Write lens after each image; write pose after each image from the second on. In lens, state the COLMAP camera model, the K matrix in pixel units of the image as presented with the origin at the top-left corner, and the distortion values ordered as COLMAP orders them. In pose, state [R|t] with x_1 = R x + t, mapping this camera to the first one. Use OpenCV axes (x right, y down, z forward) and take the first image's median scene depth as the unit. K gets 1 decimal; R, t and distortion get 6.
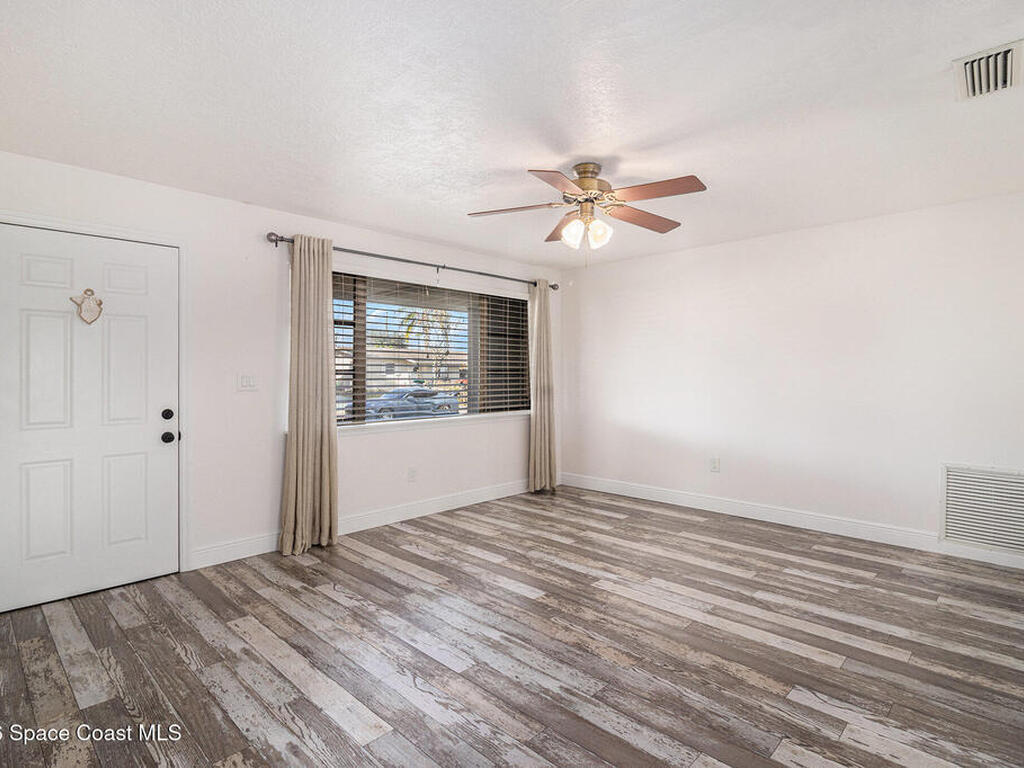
lens RADIAL K [[541.6, 0, 512.1], [0, 541.6, 379.6], [0, 0, 1]] dist [-0.006568, -0.006697]
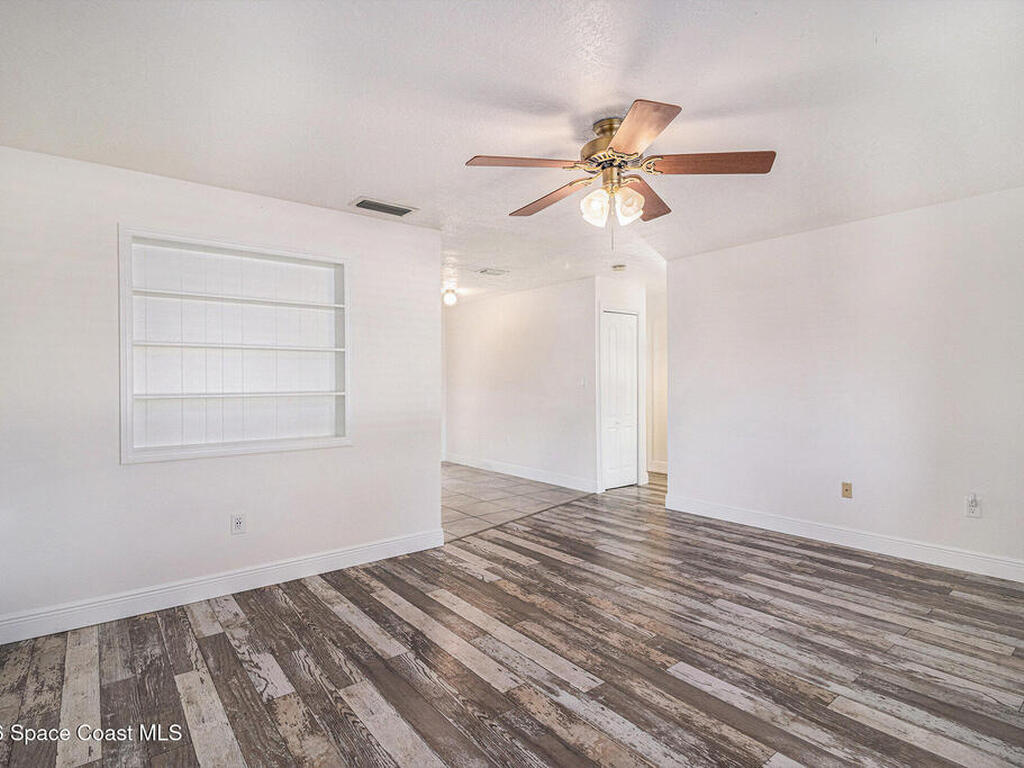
lens RADIAL K [[541.6, 0, 513.9], [0, 541.6, 383.8], [0, 0, 1]] dist [-0.006568, -0.006697]
pose [[-0.991517, 0.004605, 0.129899, 0.192010], [0.007304, 0.999767, 0.020307, -0.025782], [-0.129775, 0.021083, -0.991319, 1.944909]]
